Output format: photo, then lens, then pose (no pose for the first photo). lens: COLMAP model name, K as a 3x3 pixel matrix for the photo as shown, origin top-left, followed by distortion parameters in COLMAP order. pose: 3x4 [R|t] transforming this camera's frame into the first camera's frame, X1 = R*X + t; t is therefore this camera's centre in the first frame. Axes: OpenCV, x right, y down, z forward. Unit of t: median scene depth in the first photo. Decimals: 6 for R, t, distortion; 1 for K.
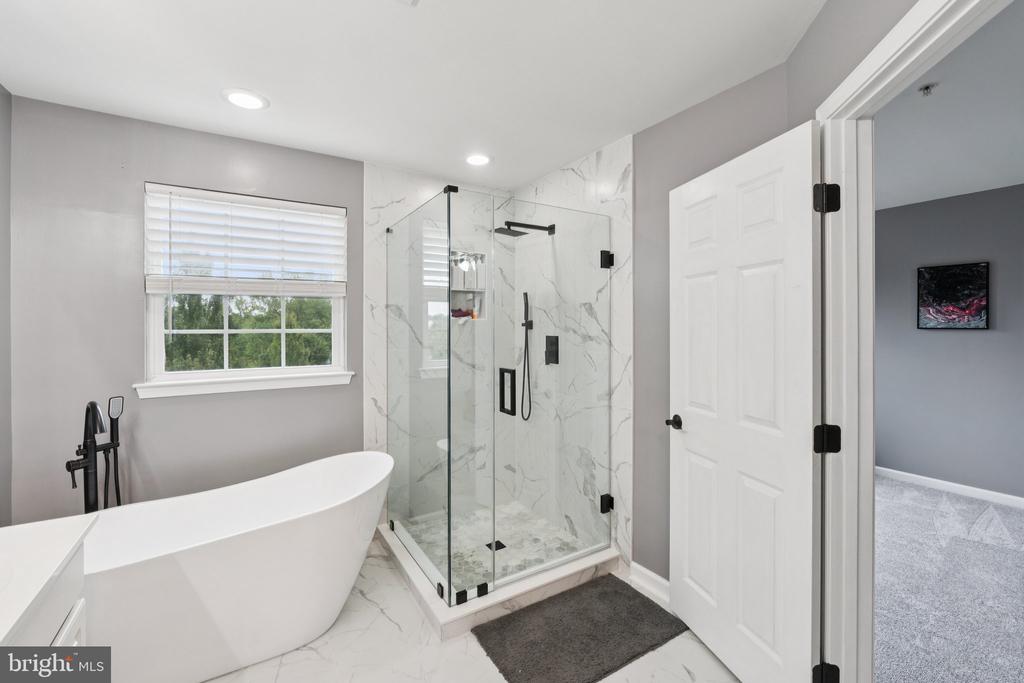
lens RADIAL K [[437.1, 0, 511.0], [0, 437.1, 330.8], [0, 0, 1]] dist [-0.000044, 0.000037]
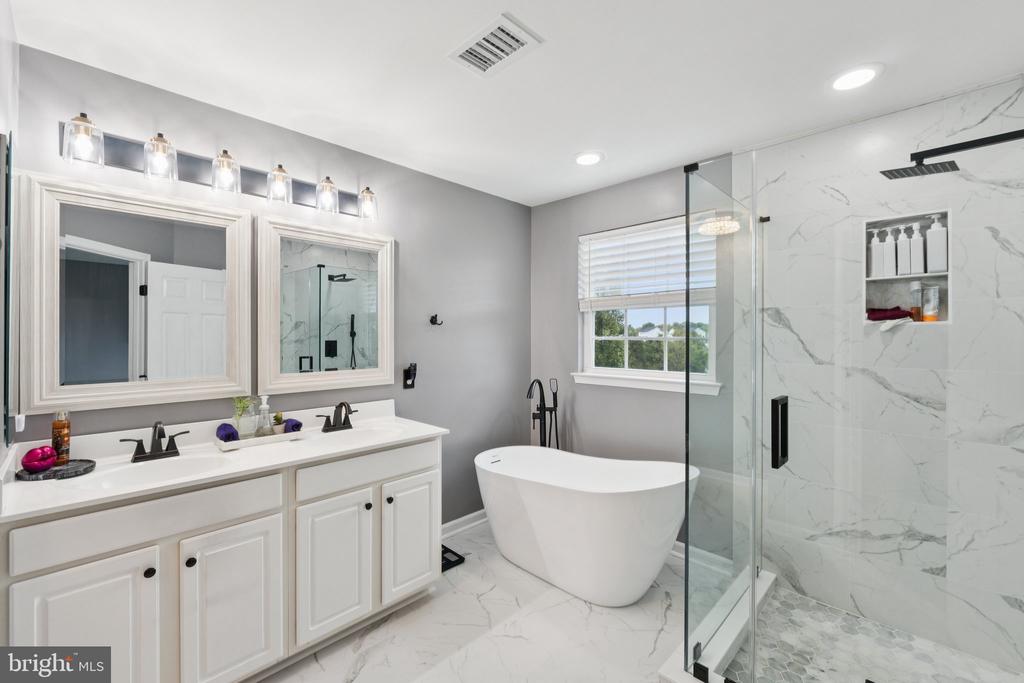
lens RADIAL K [[431.0, 0, 510.8], [0, 431.0, 337.8], [0, 0, 1]] dist [0.000419, -0.000089]
pose [[0.245502, 0.008916, -0.969355, 0.469481], [-0.011732, 0.999912, 0.006226, -0.003353], [0.969325, 0.009844, 0.245585, 0.386716]]
